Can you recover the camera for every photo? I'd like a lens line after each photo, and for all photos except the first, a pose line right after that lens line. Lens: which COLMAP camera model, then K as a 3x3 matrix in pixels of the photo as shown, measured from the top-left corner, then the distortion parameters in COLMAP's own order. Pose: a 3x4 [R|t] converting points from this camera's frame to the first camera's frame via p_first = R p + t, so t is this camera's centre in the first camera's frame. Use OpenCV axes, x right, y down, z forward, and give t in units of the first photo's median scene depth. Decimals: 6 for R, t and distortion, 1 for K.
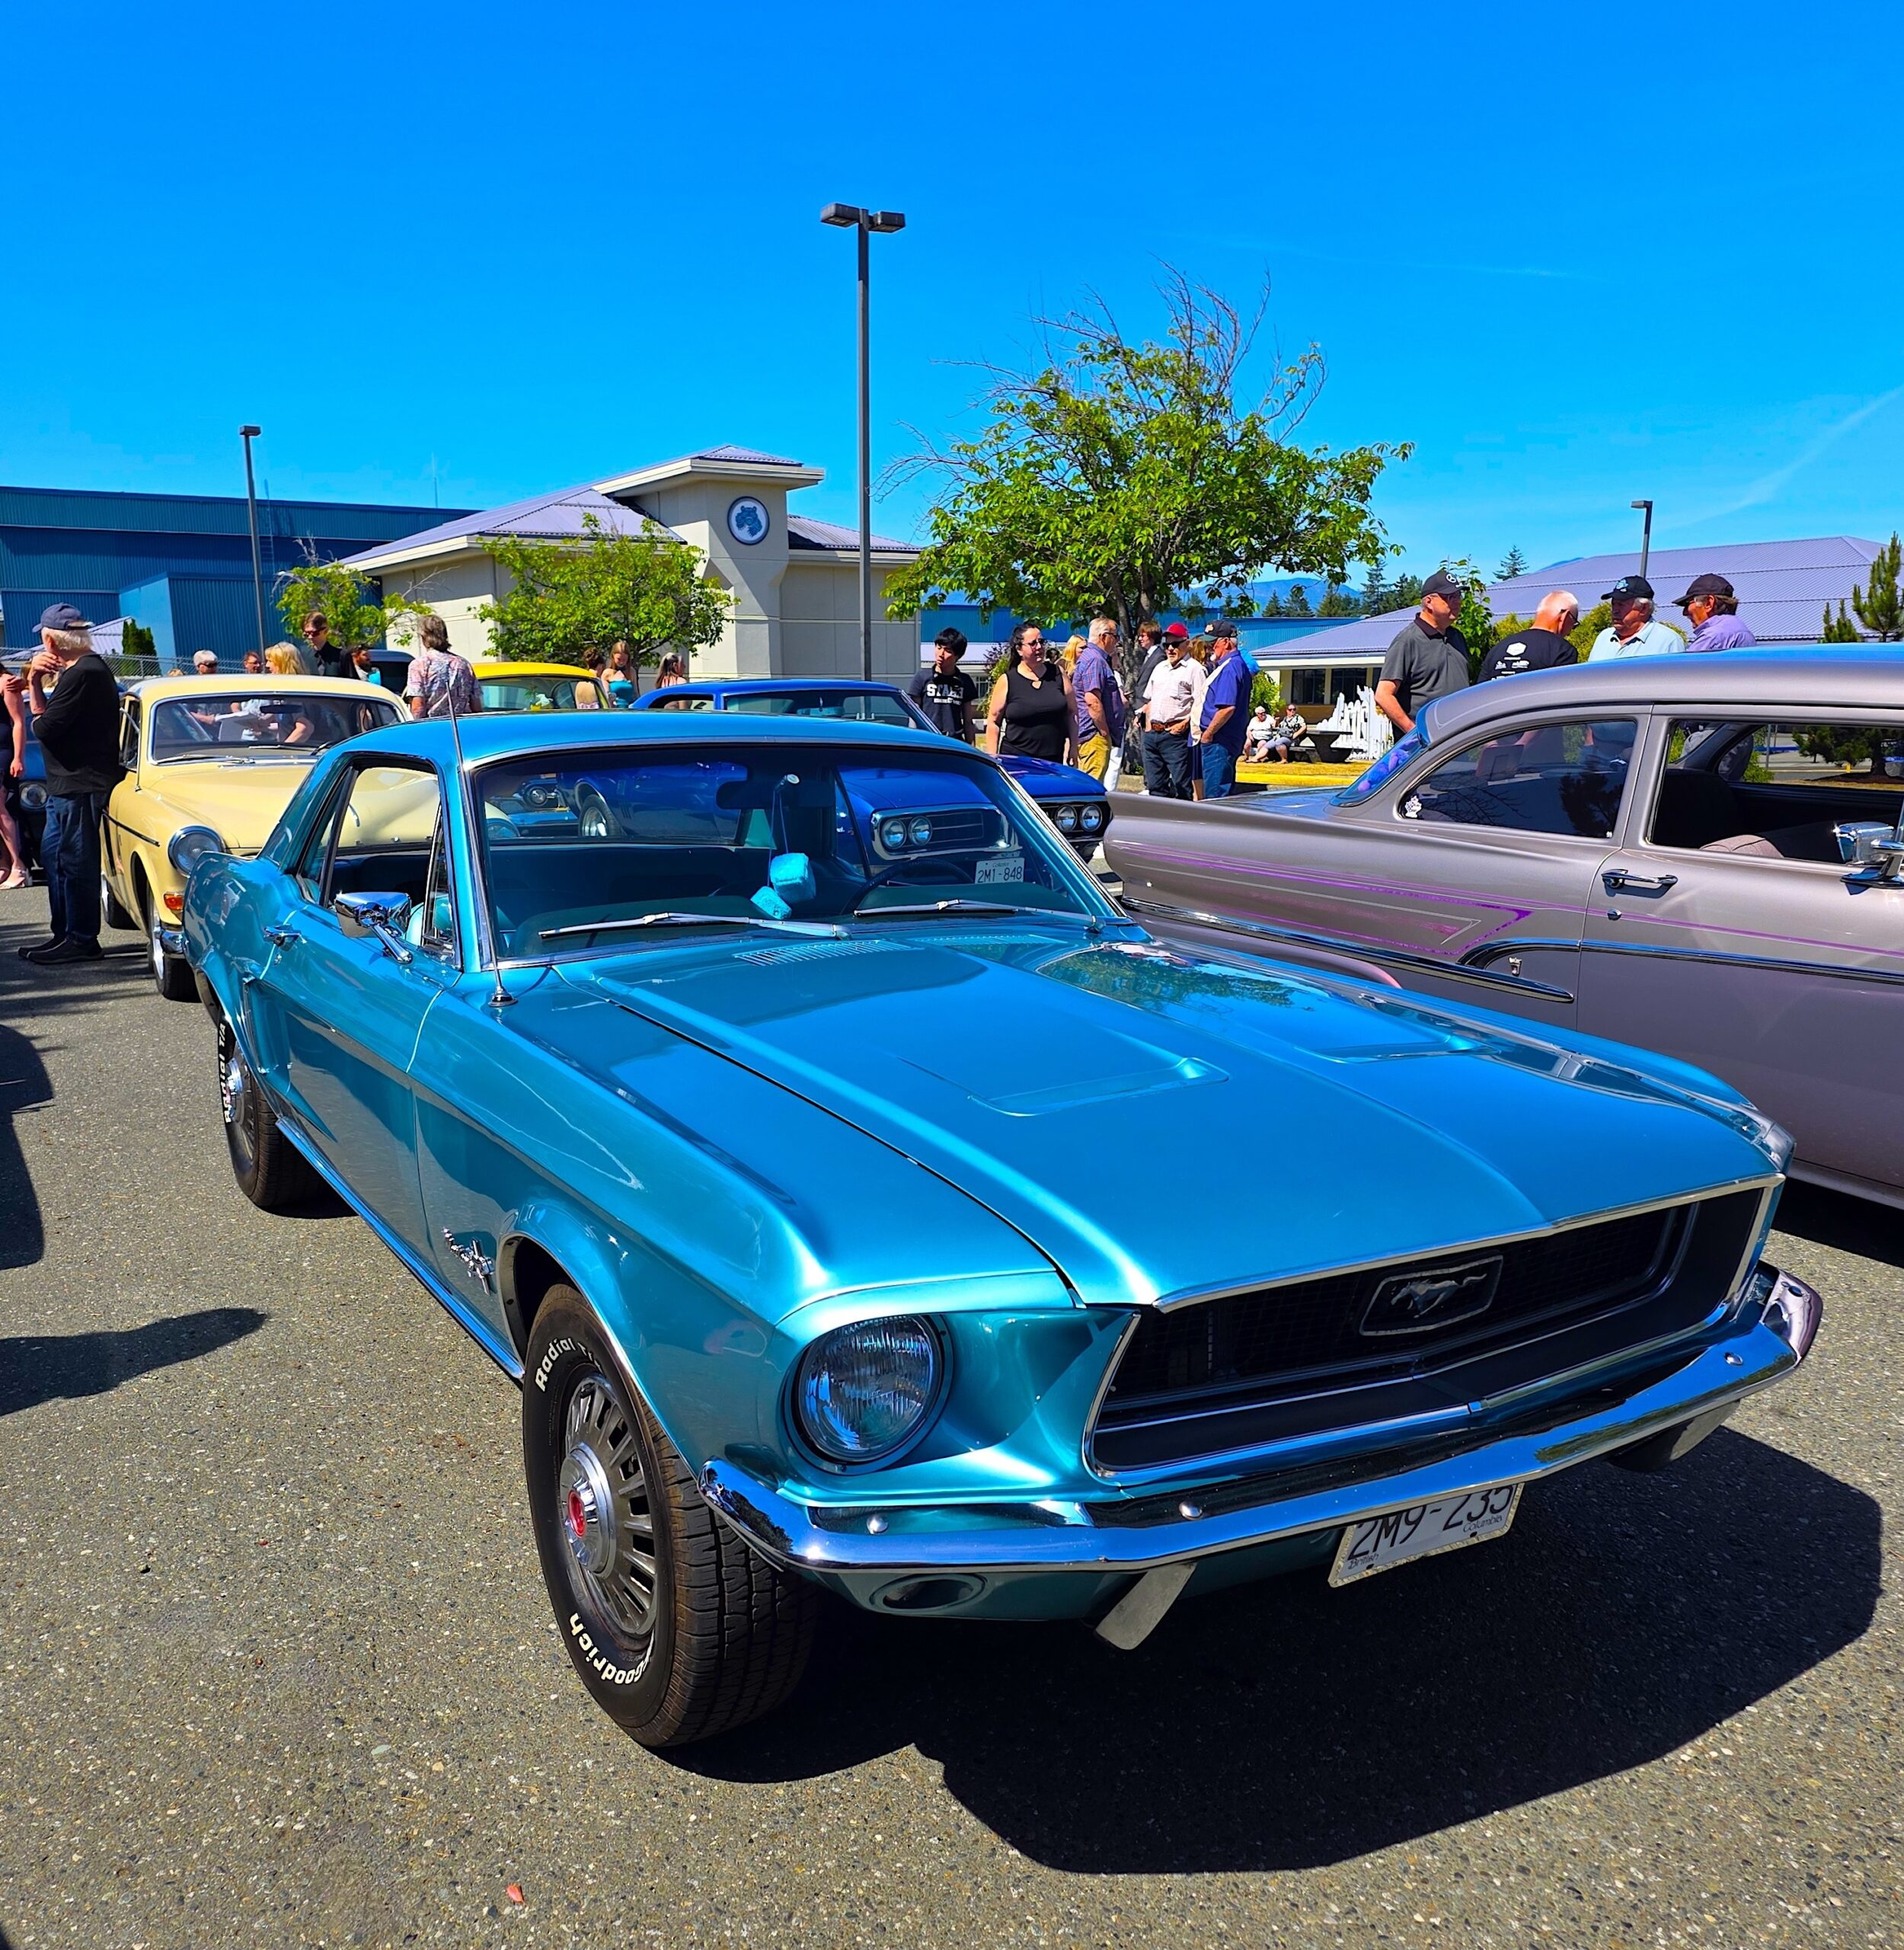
lens RADIAL K [[1682.7, 0, 907.0], [0, 1682.7, 1079.5], [0, 0, 1]] dist [0.142535, -0.226728]
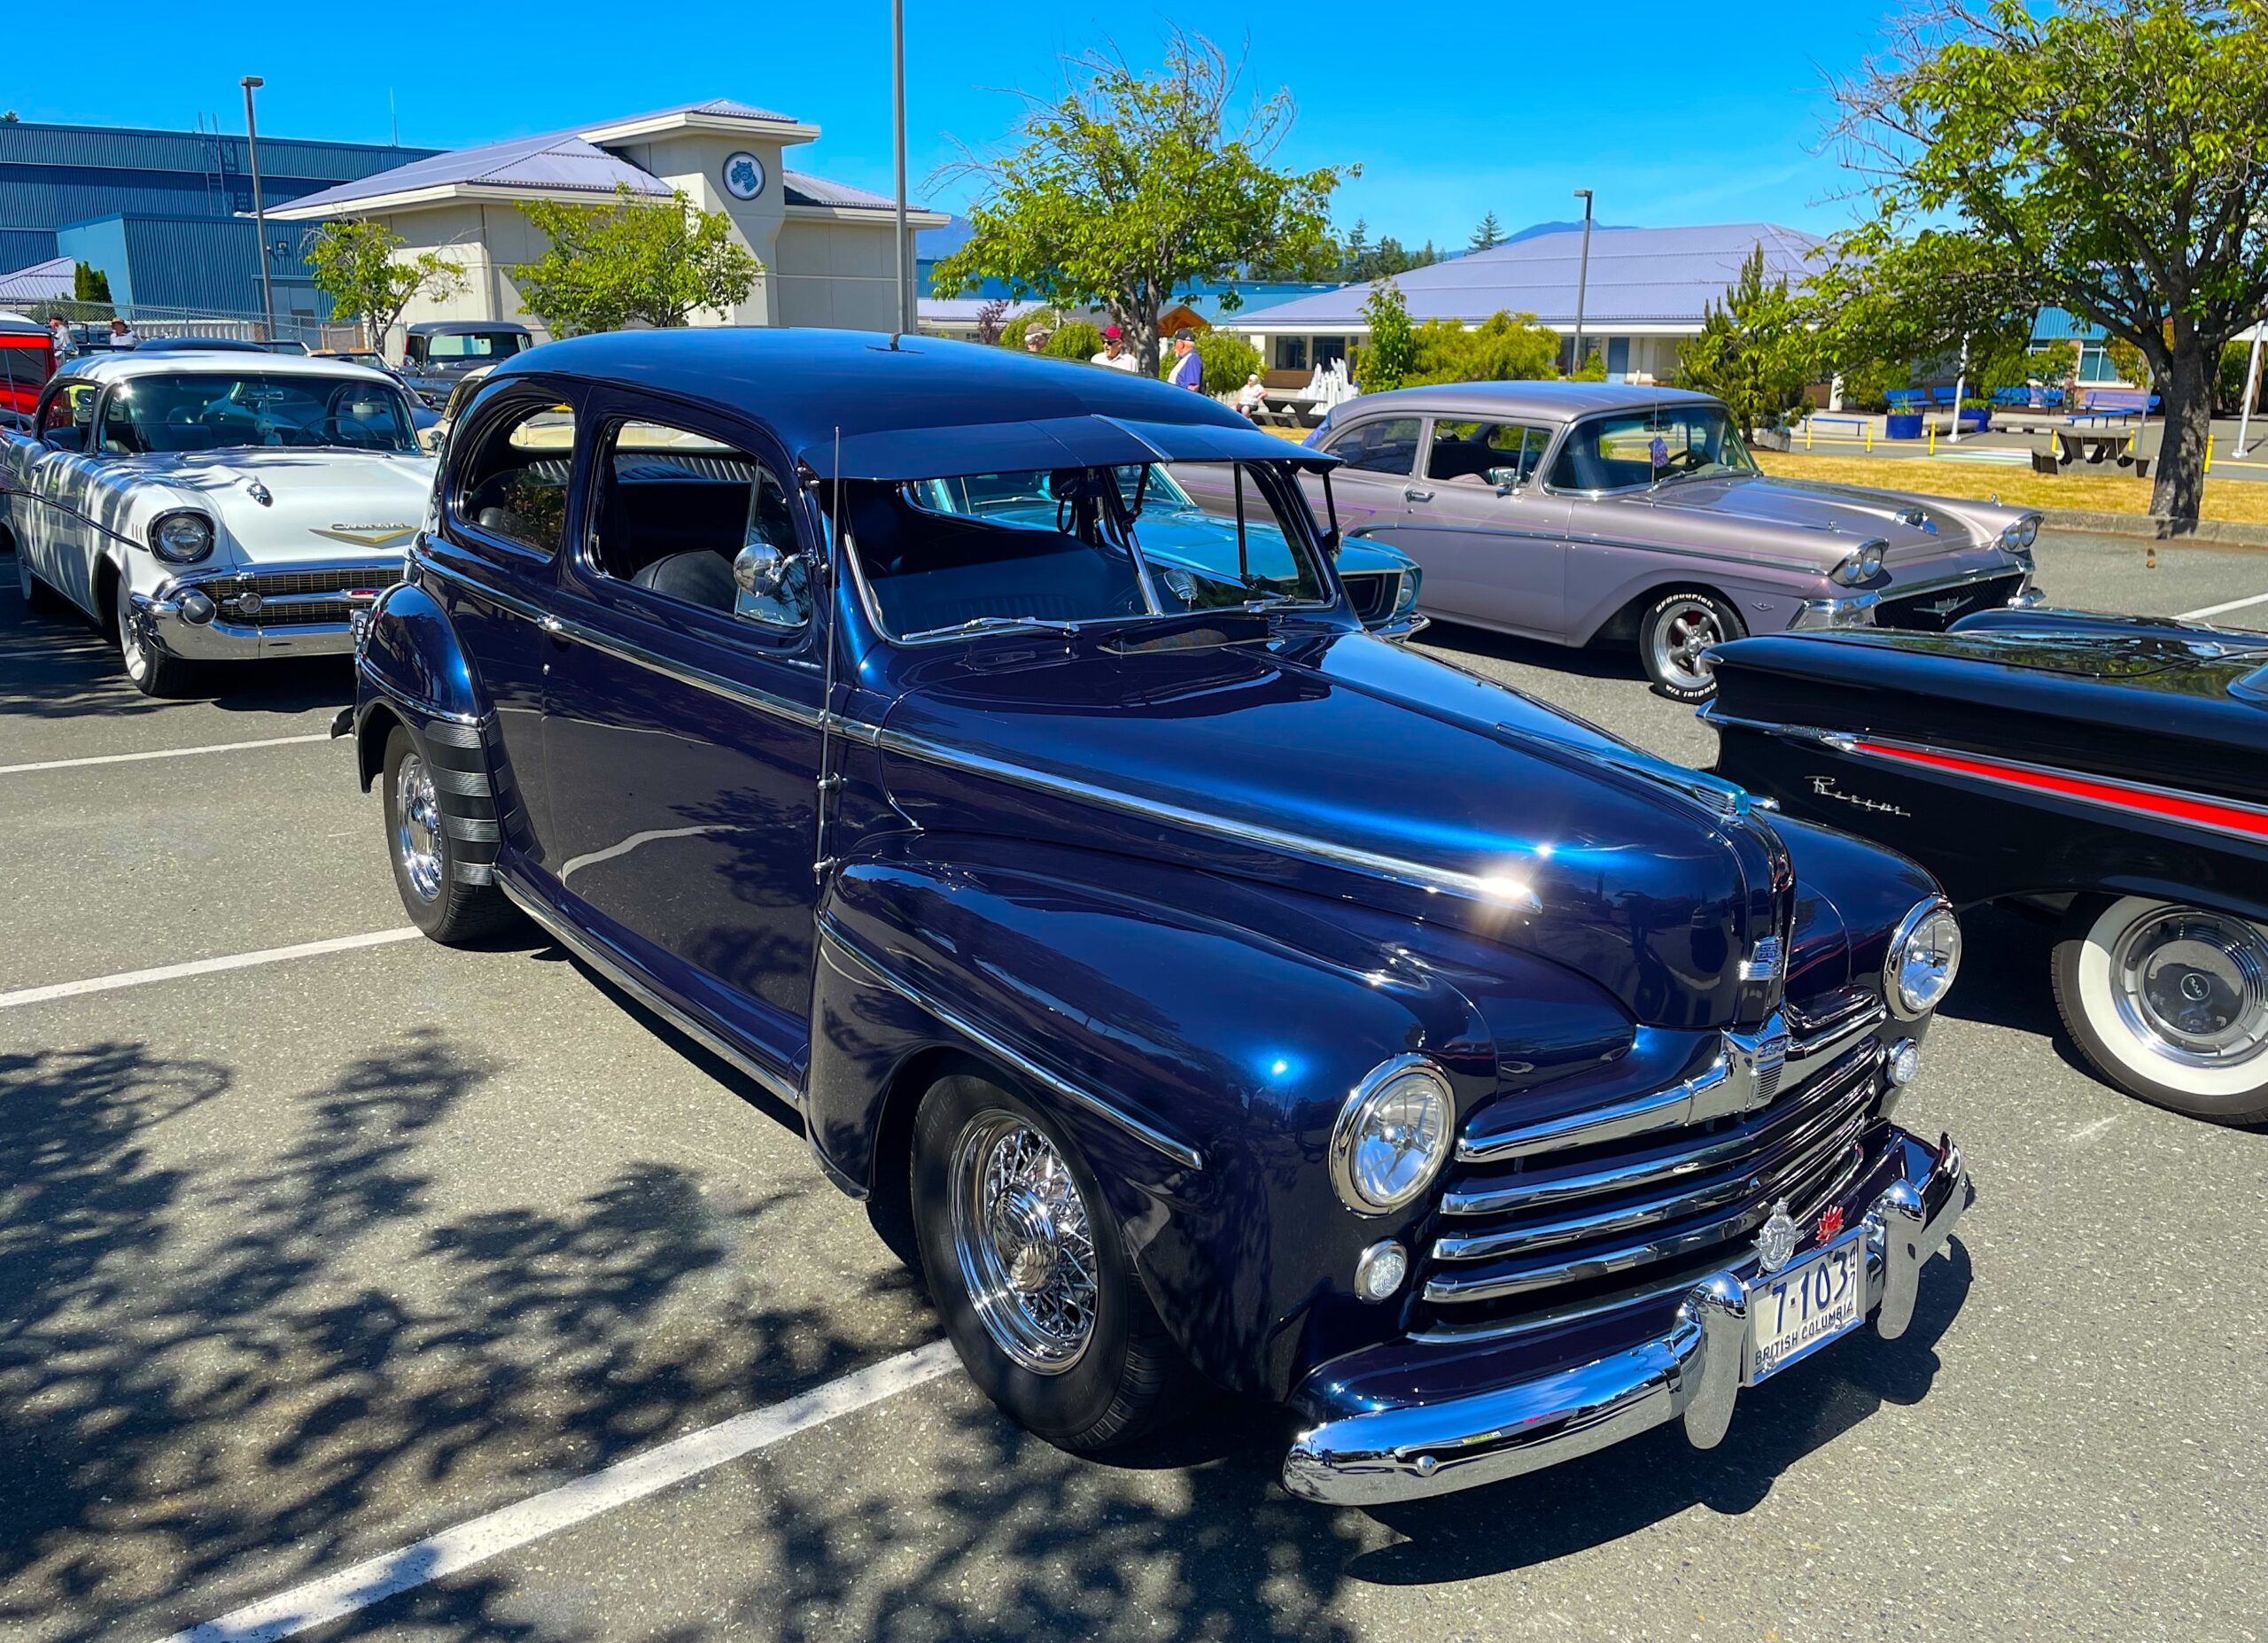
lens RADIAL K [[1758.8, 0, 1134.0], [0, 1758.8, 821.5], [0, 0, 1]] dist [0.070653, -0.086834]
pose [[0.990308, -0.020376, 0.137389, -0.049668], [0.015022, 0.999091, 0.039891, 0.040818], [-0.138077, -0.037441, 0.989713, -0.237041]]
